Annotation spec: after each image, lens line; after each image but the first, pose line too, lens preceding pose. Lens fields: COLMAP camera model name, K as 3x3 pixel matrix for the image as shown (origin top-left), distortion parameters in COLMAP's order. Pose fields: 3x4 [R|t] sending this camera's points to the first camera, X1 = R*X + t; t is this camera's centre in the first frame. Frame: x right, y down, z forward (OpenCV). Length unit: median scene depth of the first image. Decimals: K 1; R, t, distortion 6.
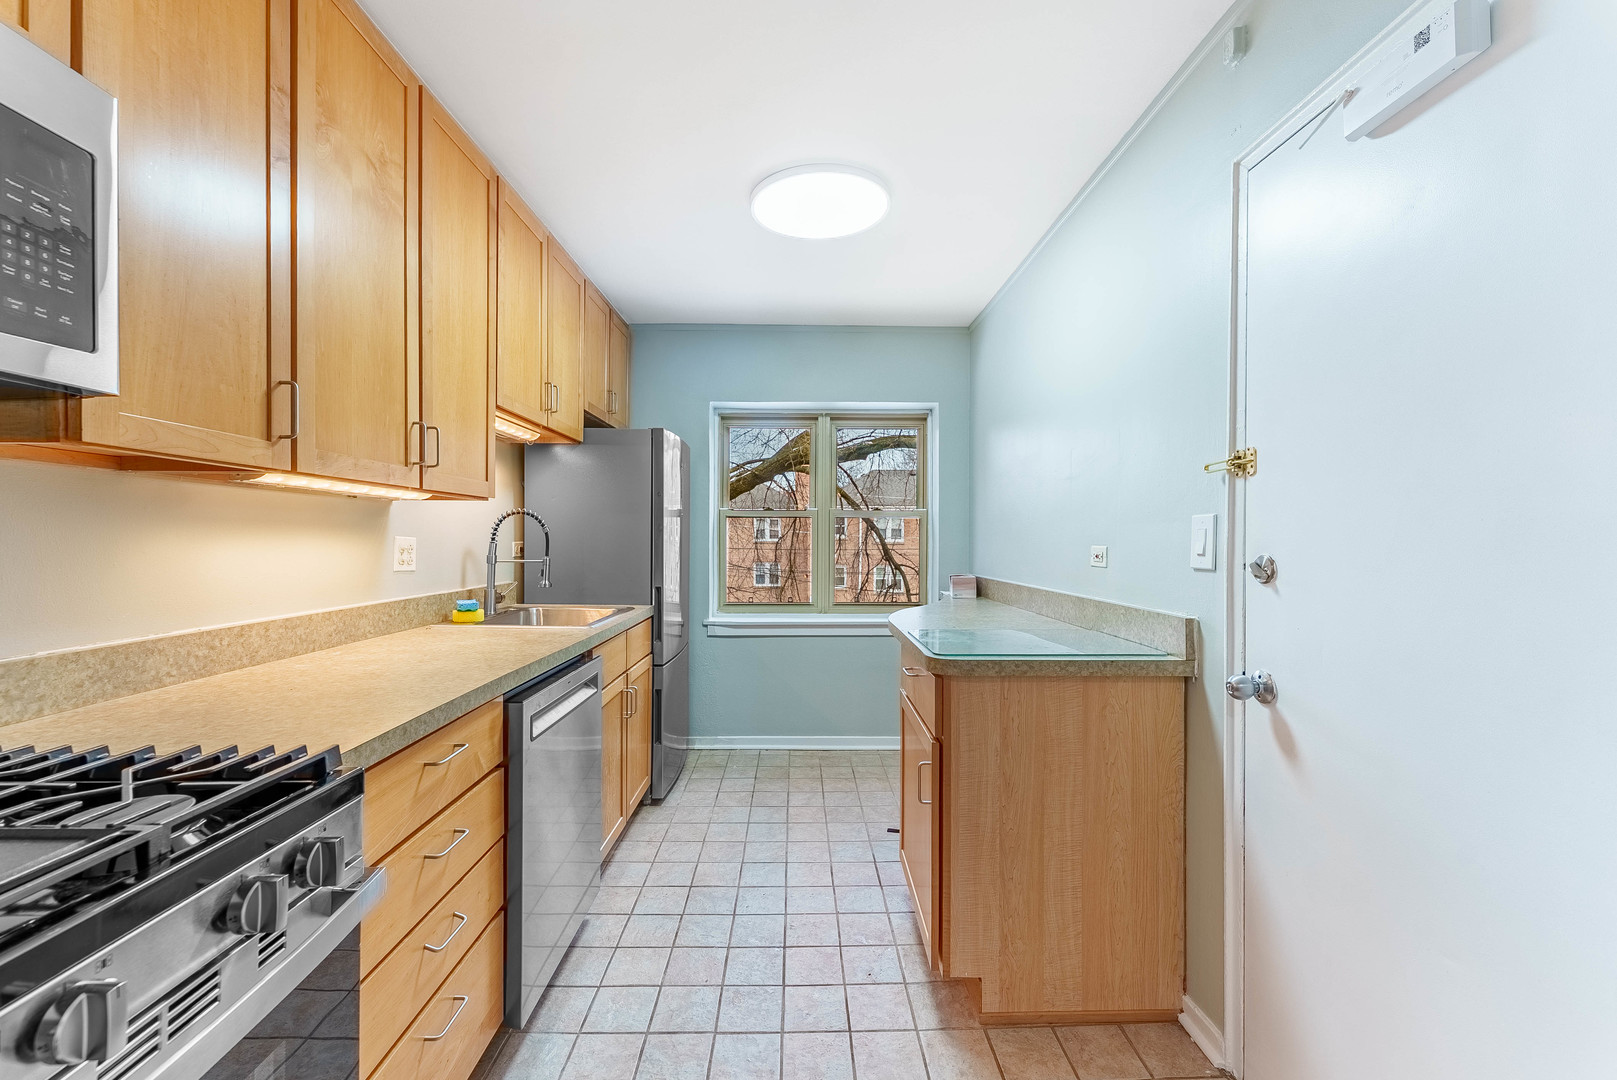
lens RADIAL K [[644.3, 0, 808.5], [0, 644.3, 540.0], [0, 0, 1]] dist [0.002798, -0.000142]
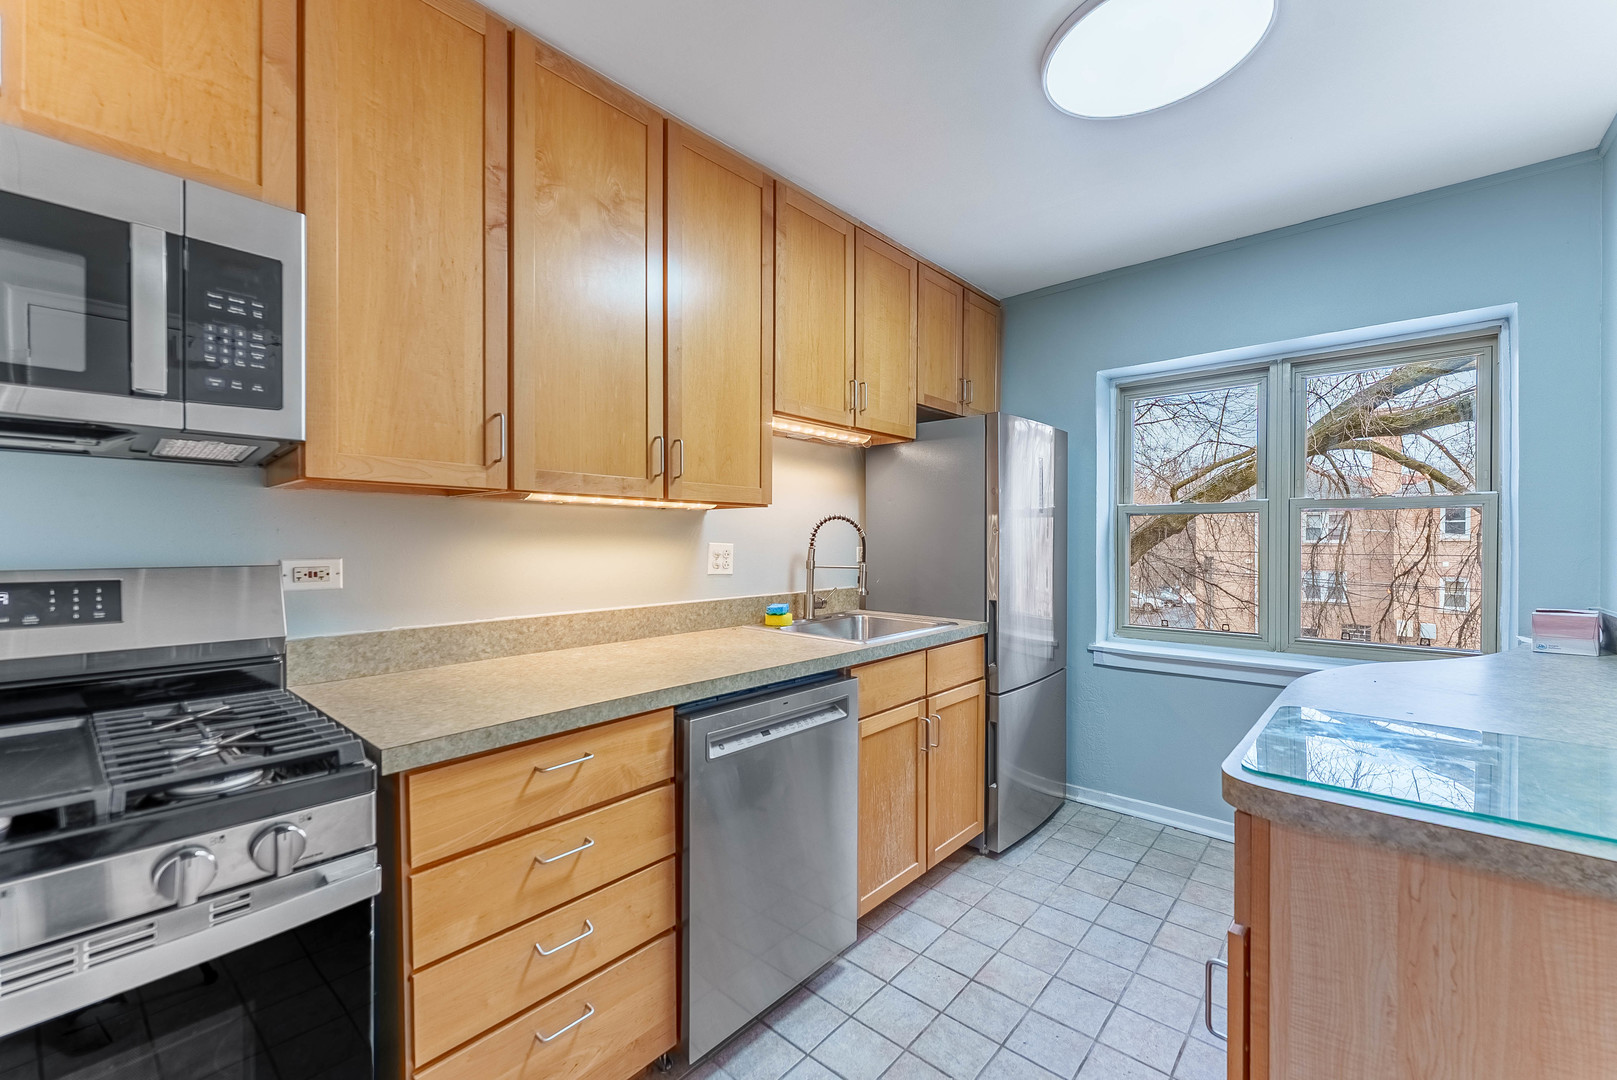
lens RADIAL K [[654.5, 0, 811.8], [0, 654.5, 542.0], [0, 0, 1]] dist [0.000191, -0.000394]
pose [[0.739416, -0.001641, -0.673246, 0.241138], [0.001636, 0.999998, -0.000641, -0.005950], [0.673246, -0.000627, 0.739418, 0.293916]]
